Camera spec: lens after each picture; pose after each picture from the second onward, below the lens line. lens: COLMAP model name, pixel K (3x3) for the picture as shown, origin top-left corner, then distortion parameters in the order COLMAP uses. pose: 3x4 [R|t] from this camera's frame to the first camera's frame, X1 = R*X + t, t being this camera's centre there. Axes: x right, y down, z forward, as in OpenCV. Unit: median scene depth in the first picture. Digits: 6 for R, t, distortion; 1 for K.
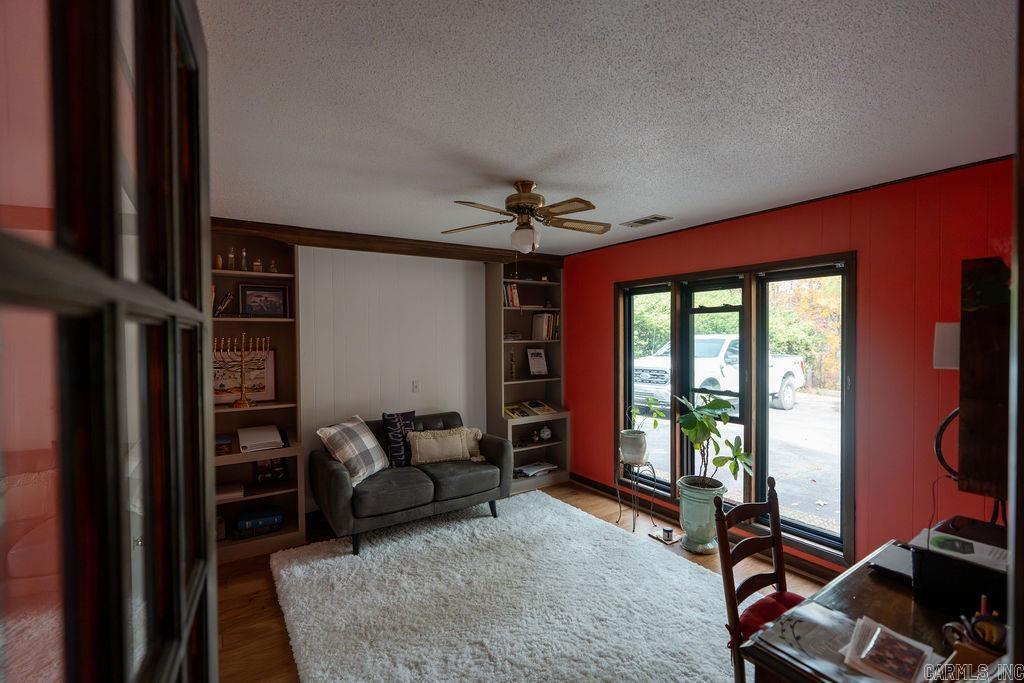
lens RADIAL K [[457.8, 0, 510.8], [0, 457.8, 334.7], [0, 0, 1]] dist [-0.001825, -0.000534]
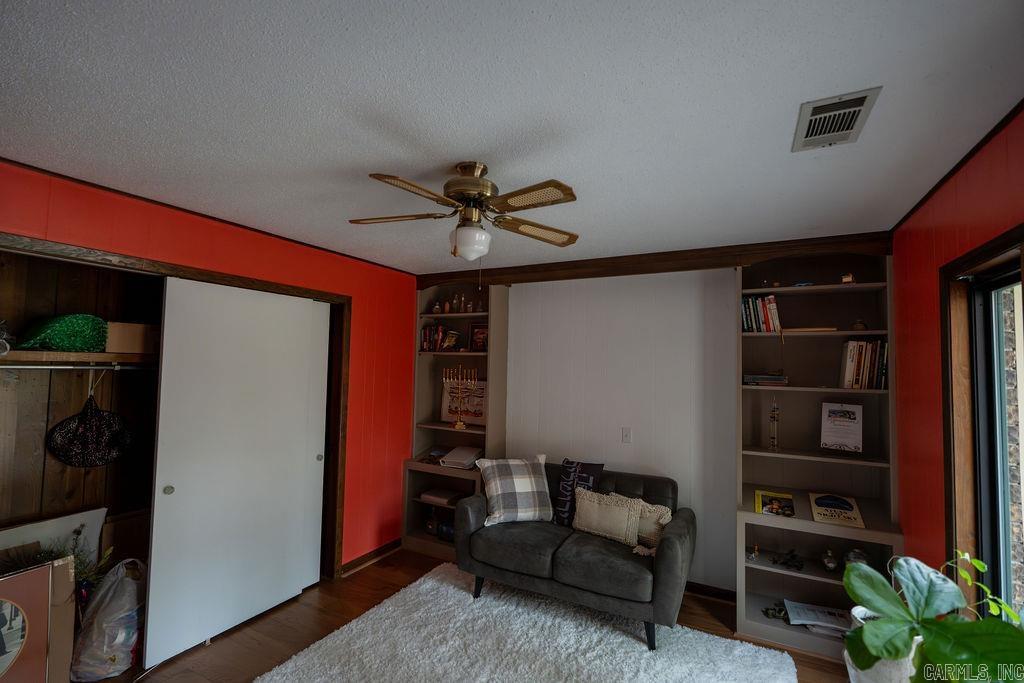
lens RADIAL K [[457.8, 0, 513.7], [0, 457.8, 340.3], [0, 0, 1]] dist [-0.001825, -0.000534]
pose [[0.490327, -0.033089, -0.870910, 0.401497], [-0.029752, 0.998061, -0.054670, -0.005149], [0.871030, 0.052718, 0.488392, 0.416691]]
